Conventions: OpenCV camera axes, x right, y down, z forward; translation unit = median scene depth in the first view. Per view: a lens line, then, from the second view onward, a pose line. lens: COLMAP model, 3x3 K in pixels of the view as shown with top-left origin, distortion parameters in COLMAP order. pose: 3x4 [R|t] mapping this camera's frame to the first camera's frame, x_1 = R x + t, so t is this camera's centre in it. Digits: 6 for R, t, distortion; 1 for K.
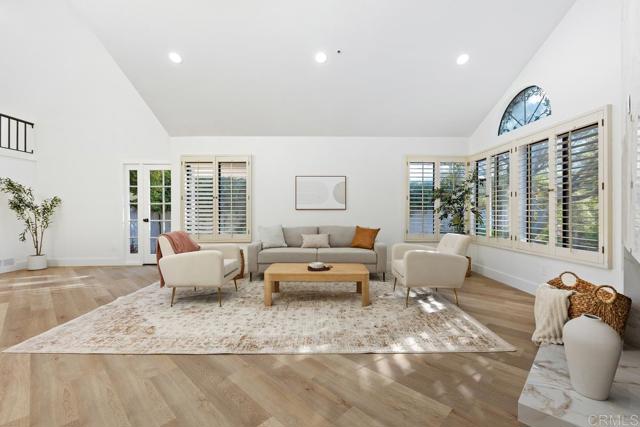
lens RADIAL K [[285.1, 0, 322.7], [0, 285.1, 211.0], [0, 0, 1]] dist [-0.002135, 0.000746]
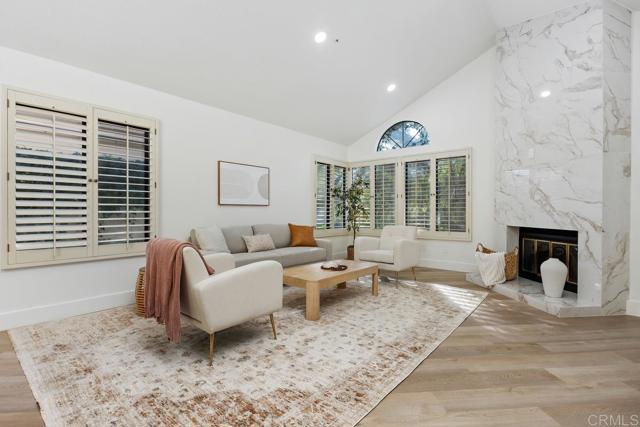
lens RADIAL K [[302.4, 0, 322.0], [0, 302.4, 215.2], [0, 0, 1]] dist [-0.006169, 0.000367]
pose [[0.644038, -0.008525, 0.764946, -0.545410], [-0.004164, 0.999884, 0.014649, 0.010146], [-0.764982, -0.012620, 0.643928, 0.272221]]
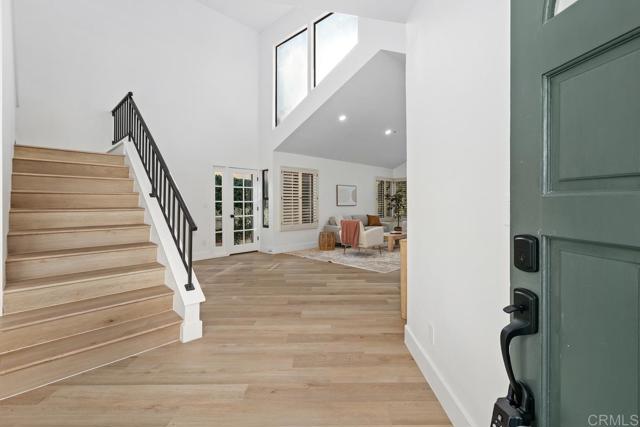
lens RADIAL K [[285.1, 0, 320.5], [0, 285.1, 202.0], [0, 0, 1]] dist [-0.002135, 0.000746]
pose [[0.712650, -0.000653, 0.701520, -1.318666], [0.003580, 0.999990, -0.002706, -0.022564], [-0.701511, 0.004439, 0.712645, -0.087330]]
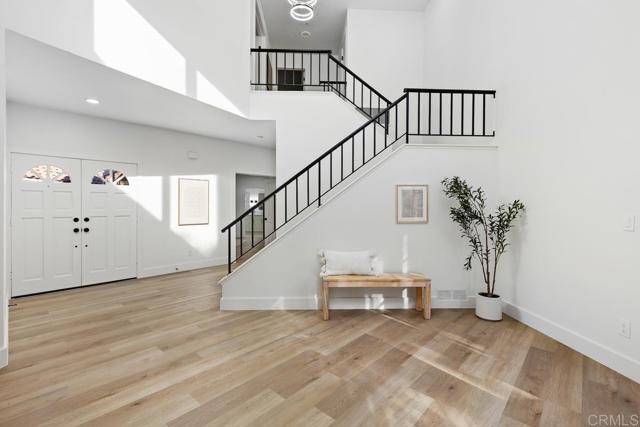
lens RADIAL K [[285.1, 0, 319.5], [0, 285.1, 209.6], [0, 0, 1]] dist [-0.002135, 0.000746]
pose [[0.028144, 0.006824, -0.999581, -0.407754], [-0.003299, 0.999972, 0.006734, -0.037468], [0.999598, 0.003108, 0.028165, 0.641712]]
